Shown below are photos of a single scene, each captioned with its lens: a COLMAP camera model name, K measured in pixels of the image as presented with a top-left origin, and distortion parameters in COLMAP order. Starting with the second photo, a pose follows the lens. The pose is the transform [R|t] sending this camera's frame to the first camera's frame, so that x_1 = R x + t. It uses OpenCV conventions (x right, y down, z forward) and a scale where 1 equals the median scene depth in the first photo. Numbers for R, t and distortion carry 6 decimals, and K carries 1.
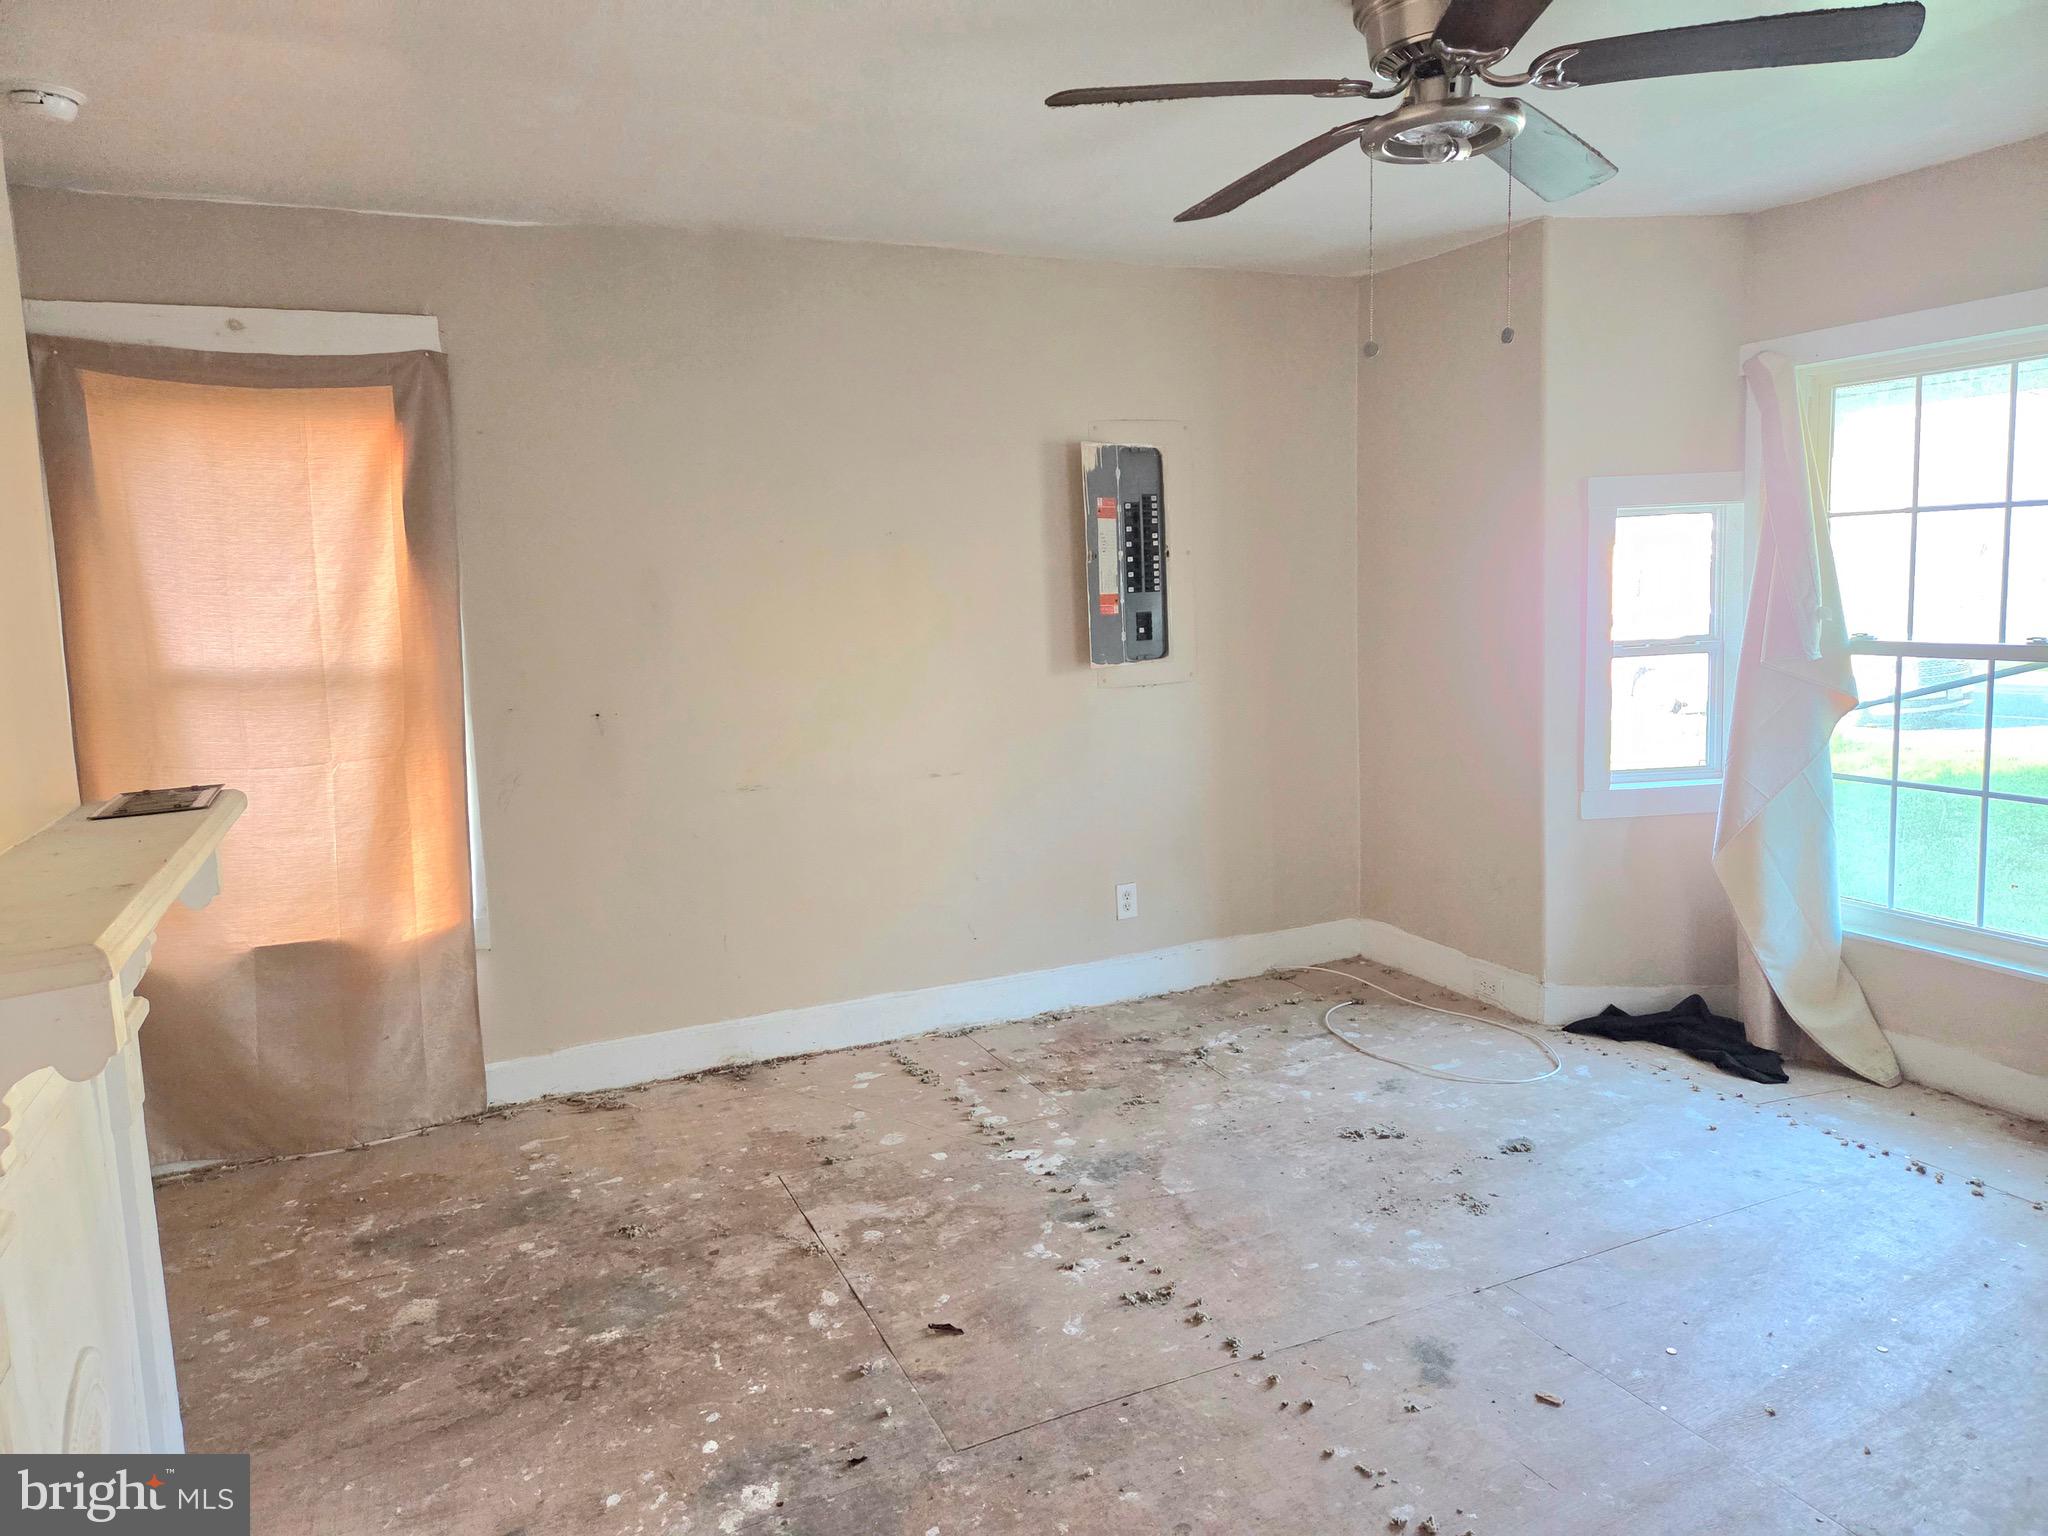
lens RADIAL K [[1374.8, 0, 1057.5], [0, 1374.8, 733.2], [0, 0, 1]] dist [0.066643, -0.047155]
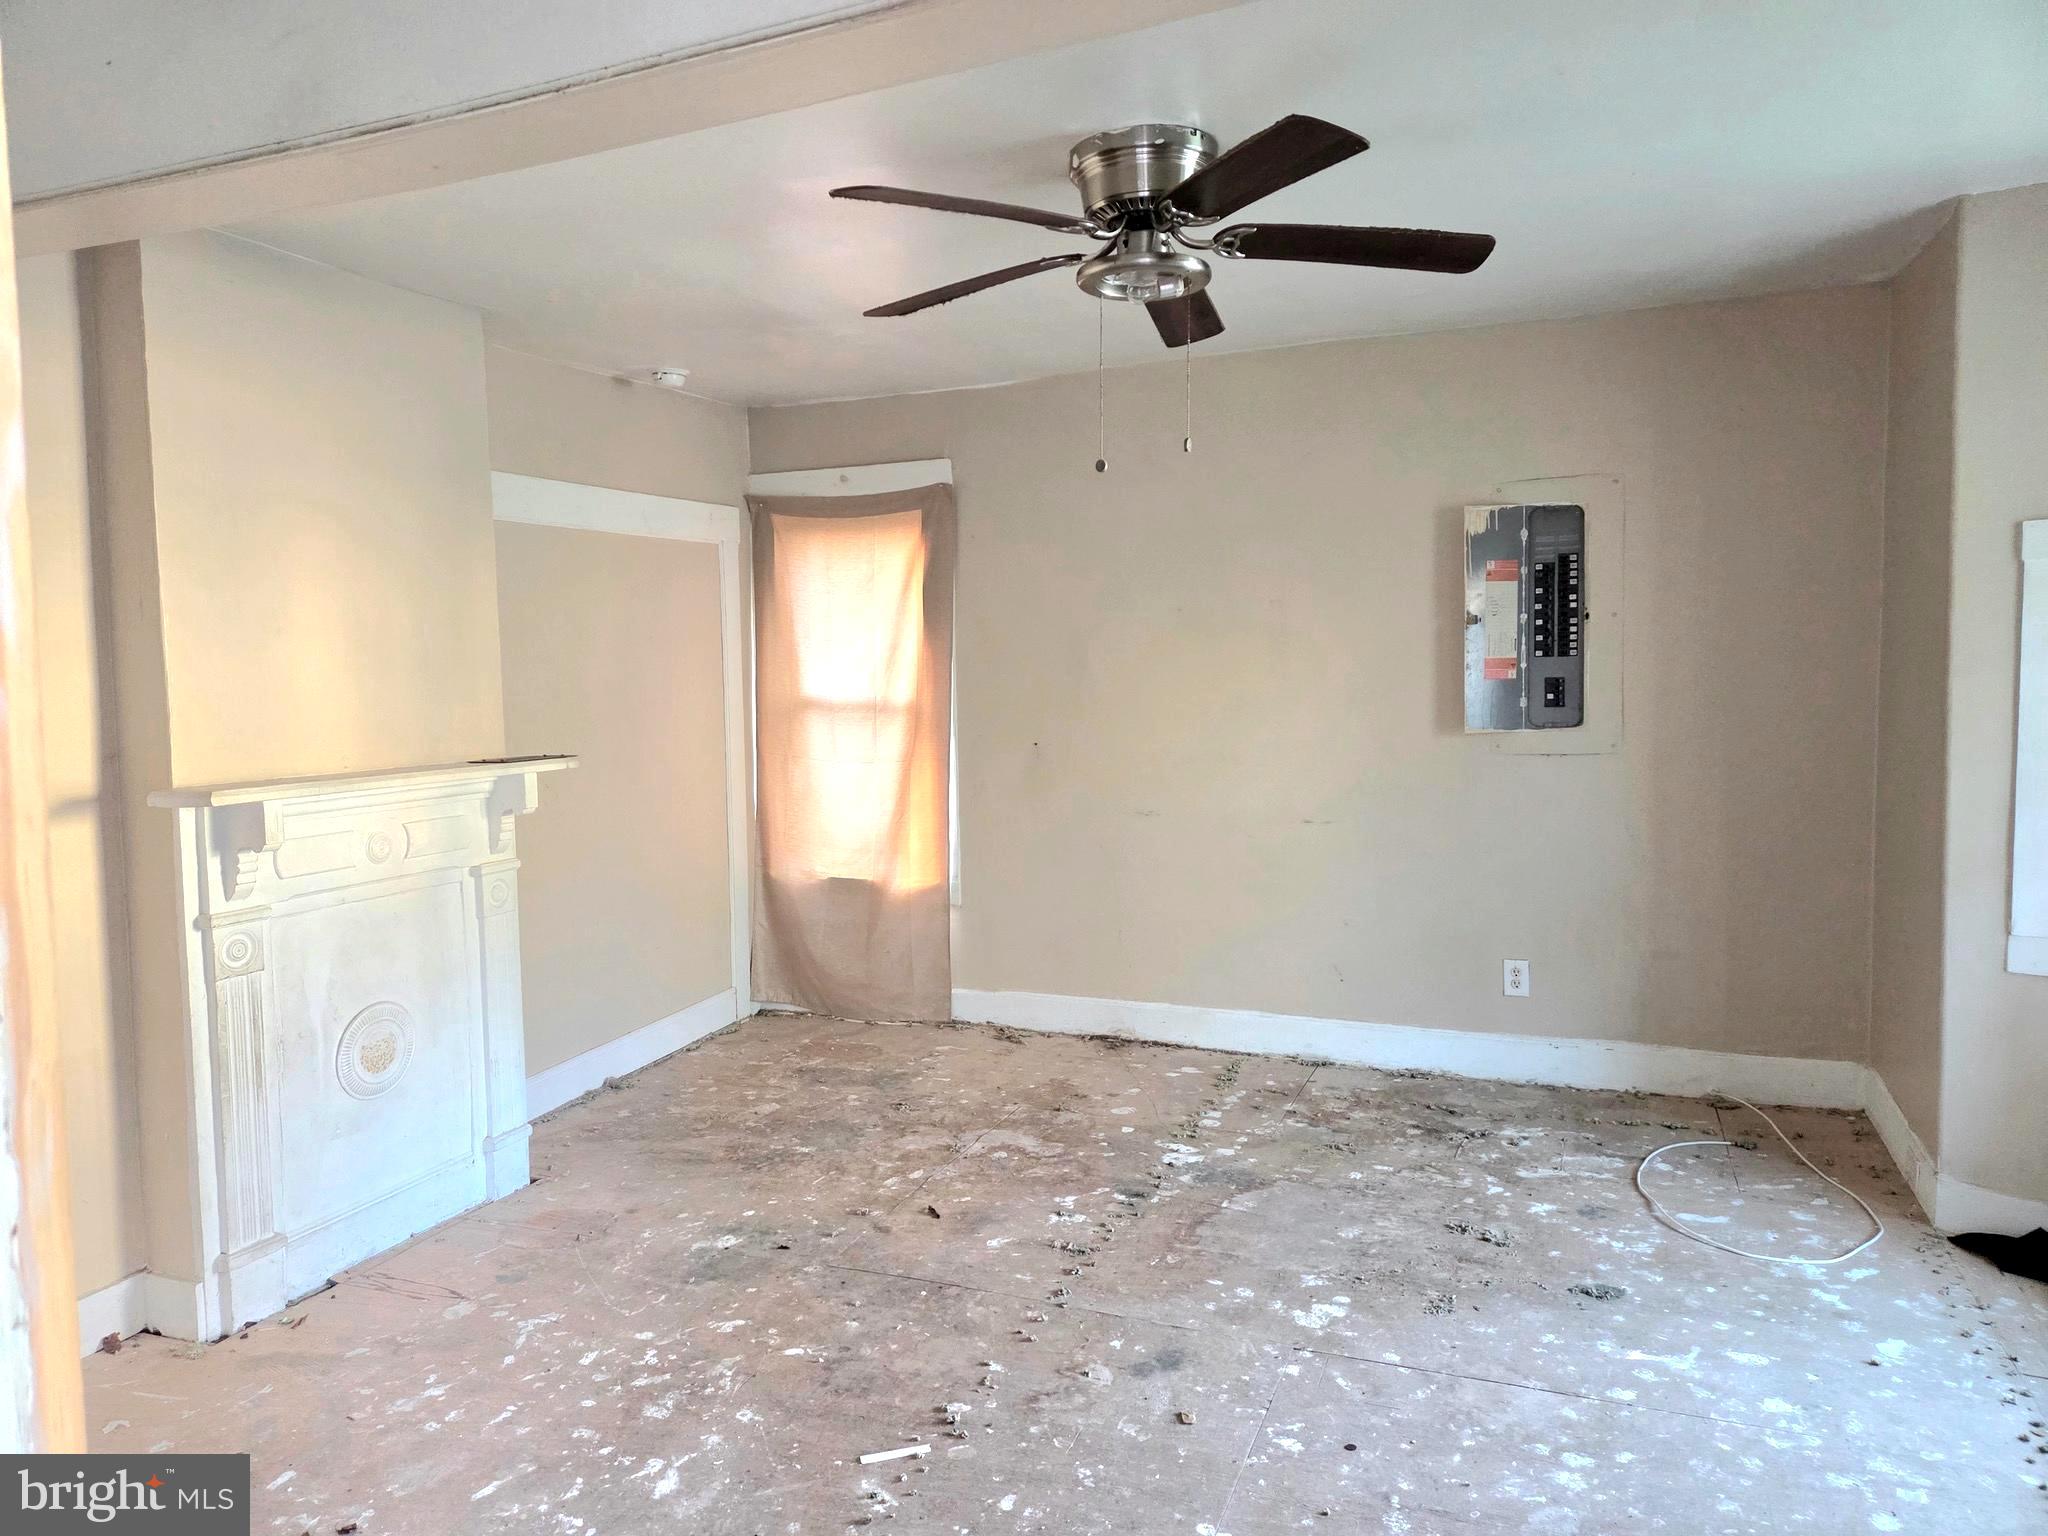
lens RADIAL K [[1374.8, 0, 1001.6], [0, 1374.8, 746.2], [0, 0, 1]] dist [0.066643, -0.047155]
pose [[0.676037, 0.065813, -0.733923, 0.625113], [-0.085035, 0.996317, 0.011015, -0.023095], [0.731945, 0.054963, 0.679143, 0.089075]]
